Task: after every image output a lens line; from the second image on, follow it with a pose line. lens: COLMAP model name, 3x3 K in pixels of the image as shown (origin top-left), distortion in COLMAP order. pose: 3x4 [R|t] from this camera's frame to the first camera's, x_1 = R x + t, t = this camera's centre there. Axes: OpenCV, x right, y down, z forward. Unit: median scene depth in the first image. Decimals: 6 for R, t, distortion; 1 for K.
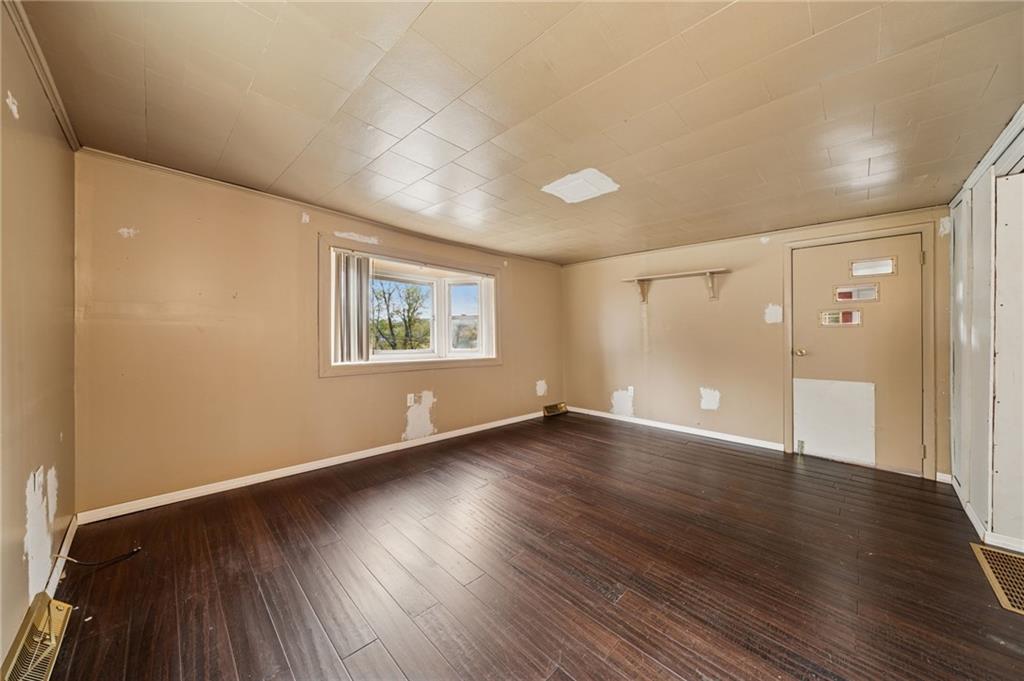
lens RADIAL K [[350.8, 0, 506.3], [0, 350.8, 338.1], [0, 0, 1]] dist [-0.001292, -0.000025]
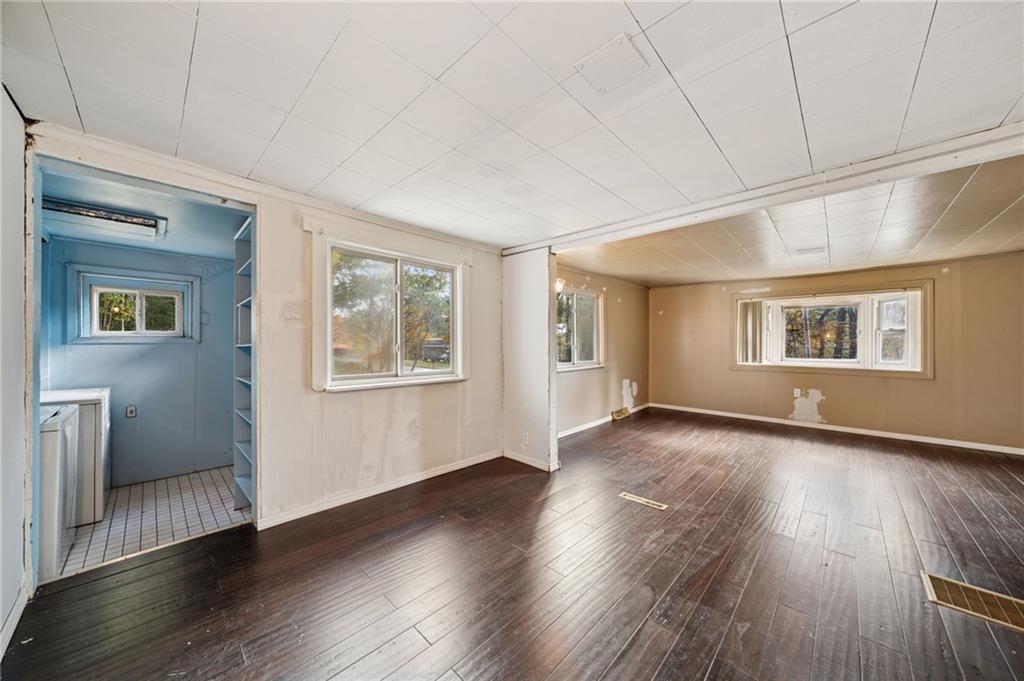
lens RADIAL K [[350.8, 0, 507.7], [0, 350.8, 342.4], [0, 0, 1]] dist [-0.001292, -0.000025]
pose [[0.021442, -0.004683, -0.999759, 1.101395], [-0.003520, 0.999982, -0.004760, -0.019714], [0.999764, 0.003621, 0.021425, -0.211490]]
